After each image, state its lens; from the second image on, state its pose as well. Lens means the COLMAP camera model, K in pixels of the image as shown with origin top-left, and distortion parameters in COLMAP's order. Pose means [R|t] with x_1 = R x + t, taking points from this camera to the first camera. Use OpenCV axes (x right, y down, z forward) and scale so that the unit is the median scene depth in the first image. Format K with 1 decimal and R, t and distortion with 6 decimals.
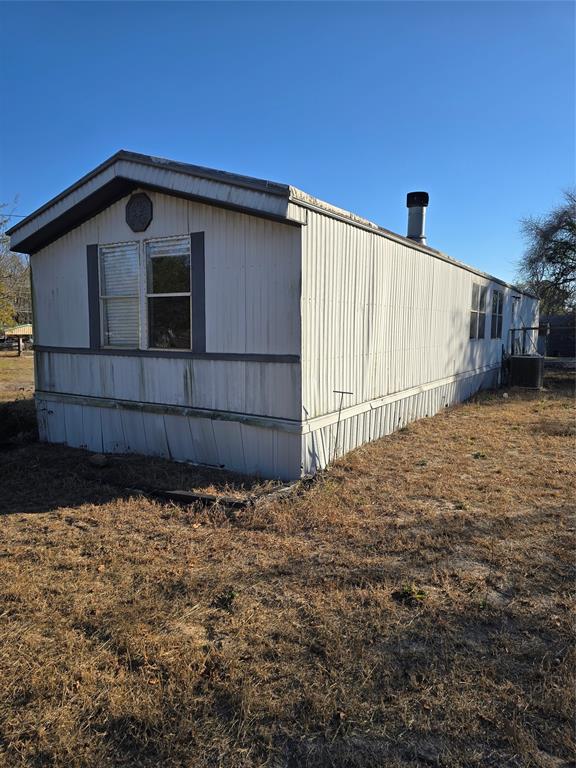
lens RADIAL K [[520.3, 0, 290.2], [0, 520.3, 397.5], [0, 0, 1]] dist [0.081527, -0.079484]
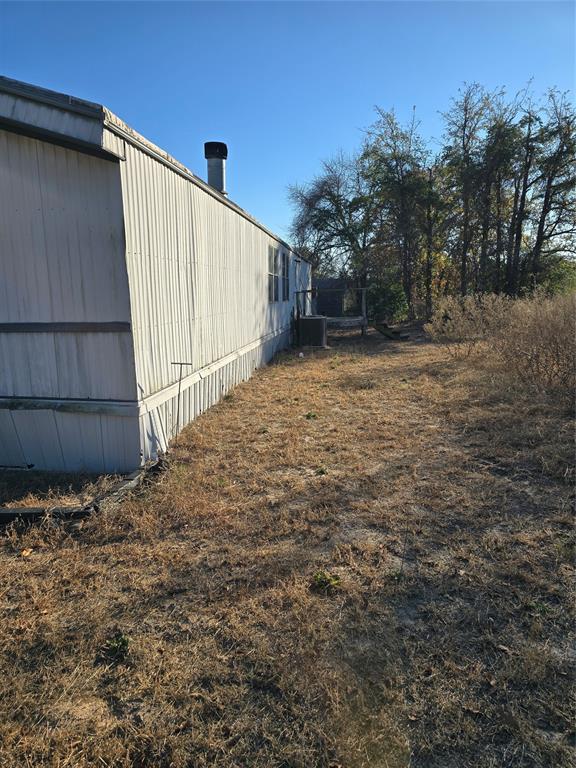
lens RADIAL K [[520.3, 0, 290.2], [0, 520.3, 397.5], [0, 0, 1]] dist [0.081527, -0.079484]
pose [[0.913028, -0.095975, 0.396445, -0.091220], [0.069729, 0.994342, 0.080131, -0.011120], [-0.401893, -0.045518, 0.914555, 0.124193]]
